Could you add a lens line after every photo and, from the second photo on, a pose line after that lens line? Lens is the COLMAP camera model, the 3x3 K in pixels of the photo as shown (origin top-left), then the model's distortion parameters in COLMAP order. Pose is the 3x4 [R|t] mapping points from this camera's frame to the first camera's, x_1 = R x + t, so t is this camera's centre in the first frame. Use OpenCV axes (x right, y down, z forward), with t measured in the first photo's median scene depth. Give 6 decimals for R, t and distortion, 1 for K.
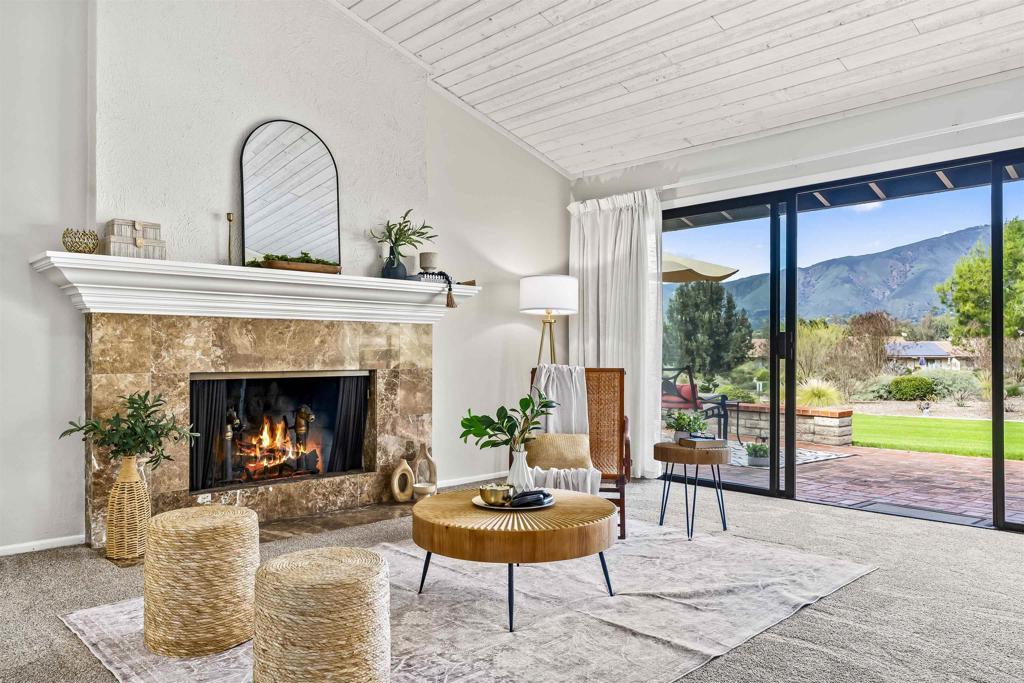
lens RADIAL K [[736.9, 0, 512.0], [0, 736.9, 341.5], [0, 0, 1]] dist [0.007984, 0.000938]
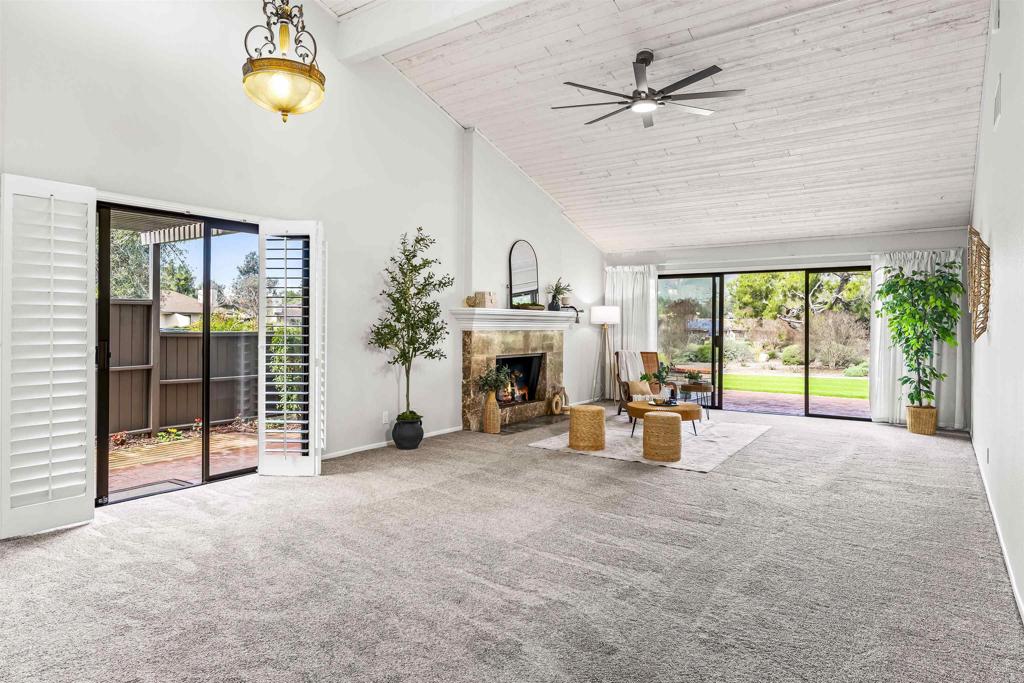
lens RADIAL K [[605.3, 0, 515.6], [0, 605.3, 317.4], [0, 0, 1]] dist [-0.000960, -0.000052]
pose [[0.979450, 0.011298, 0.201373, -0.537600], [-0.012451, 0.999913, 0.004463, -0.060579], [-0.201305, -0.006878, 0.979505, -0.601316]]
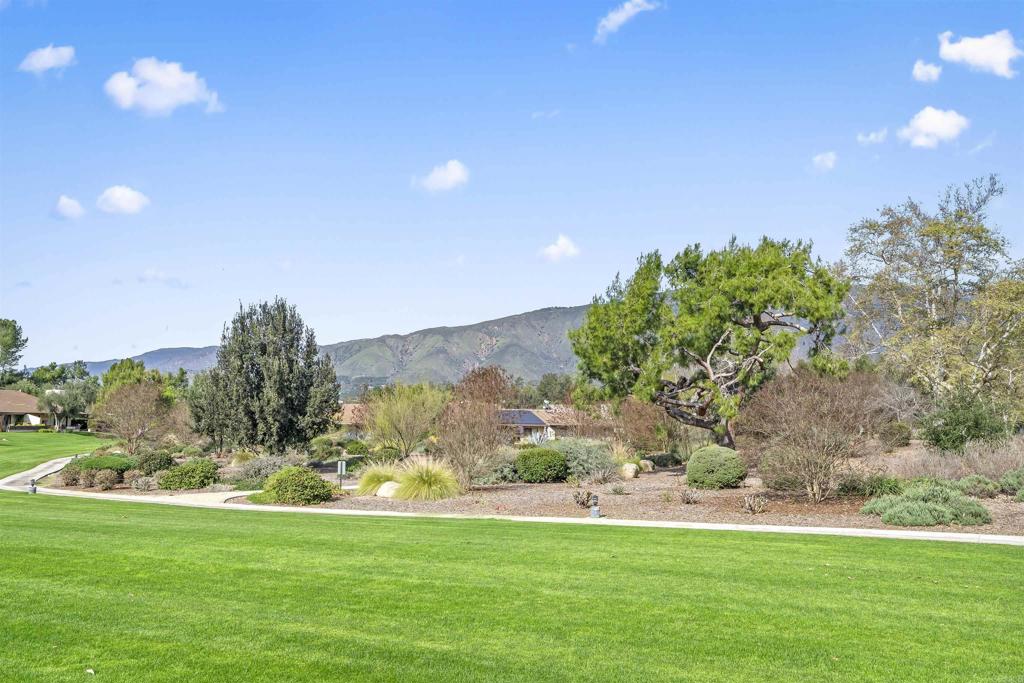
lens RADIAL K [[798.0, 0, 512.0], [0, 798.0, 341.5], [0, 0, 1]] dist [0.000448, 0.000006]
pose [[0.870056, 0.057299, 0.489612, 0.901032], [-0.016106, 0.995996, -0.087940, 0.080166], [-0.492690, 0.068627, 0.867494, 2.421771]]
